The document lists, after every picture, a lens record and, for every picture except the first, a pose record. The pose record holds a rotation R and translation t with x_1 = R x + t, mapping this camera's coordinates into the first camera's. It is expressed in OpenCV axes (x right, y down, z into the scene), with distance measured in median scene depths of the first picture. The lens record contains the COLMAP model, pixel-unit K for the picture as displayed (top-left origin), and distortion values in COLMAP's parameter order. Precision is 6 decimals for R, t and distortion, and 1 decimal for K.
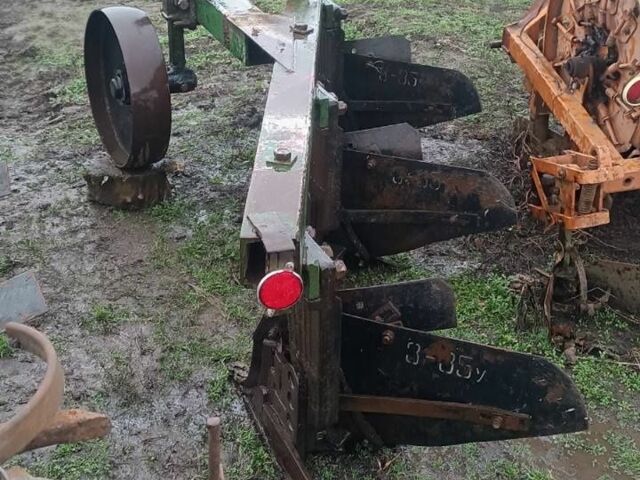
lens RADIAL K [[1011.9, 0, 319.8], [0, 1011.9, 243.1], [0, 0, 1]] dist [0.063353, 0.000000]
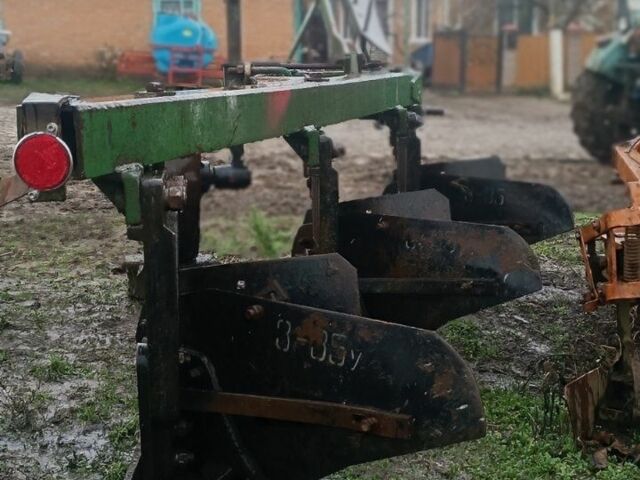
lens RADIAL K [[1011.9, 0, 321.8], [0, 1011.9, 236.5], [0, 0, 1]] dist [0.063353, 0.000000]
pose [[0.955570, 0.029125, -0.293320, 0.262395], [-0.122573, 0.944251, -0.305558, 0.205685], [0.268069, 0.327935, 0.905868, 0.218857]]
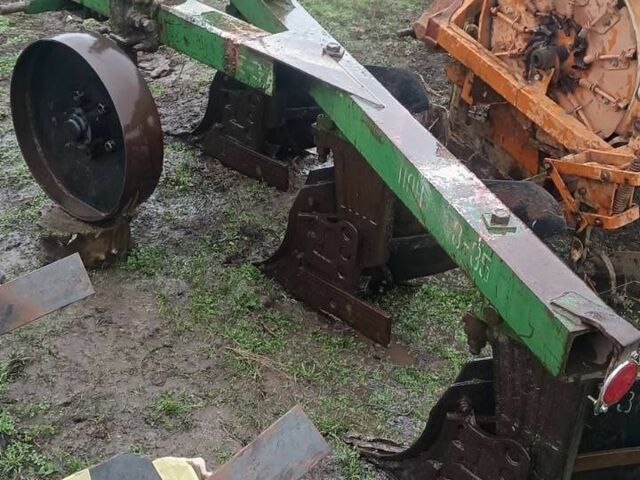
lens RADIAL K [[1011.9, 0, 320.3], [0, 1011.9, 241.7], [0, 0, 1]] dist [0.063353, 0.000000]
pose [[0.927528, -0.147139, 0.343572, -0.366849], [0.129261, 0.988807, 0.074510, -0.113045], [-0.350690, -0.024700, 0.936166, 0.159129]]
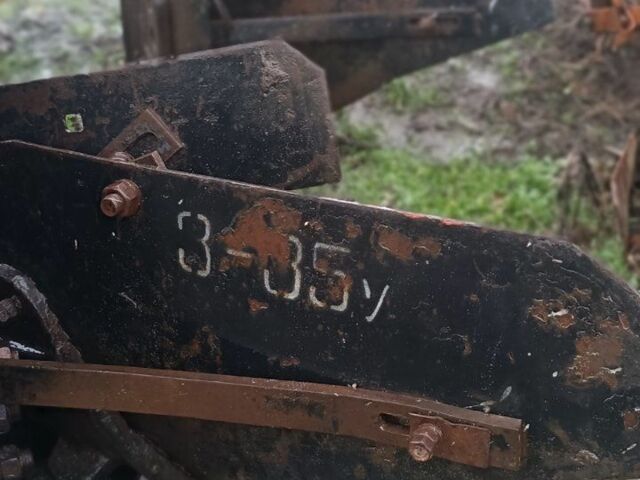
lens RADIAL K [[1011.9, 0, 319.0], [0, 1011.9, 254.8], [0, 0, 1]] dist [0.063353, 0.000000]
pose [[0.994588, -0.010758, -0.103339, 0.130998], [0.013118, 0.999668, 0.022190, 0.080479], [0.103066, -0.023425, 0.994399, 0.500211]]
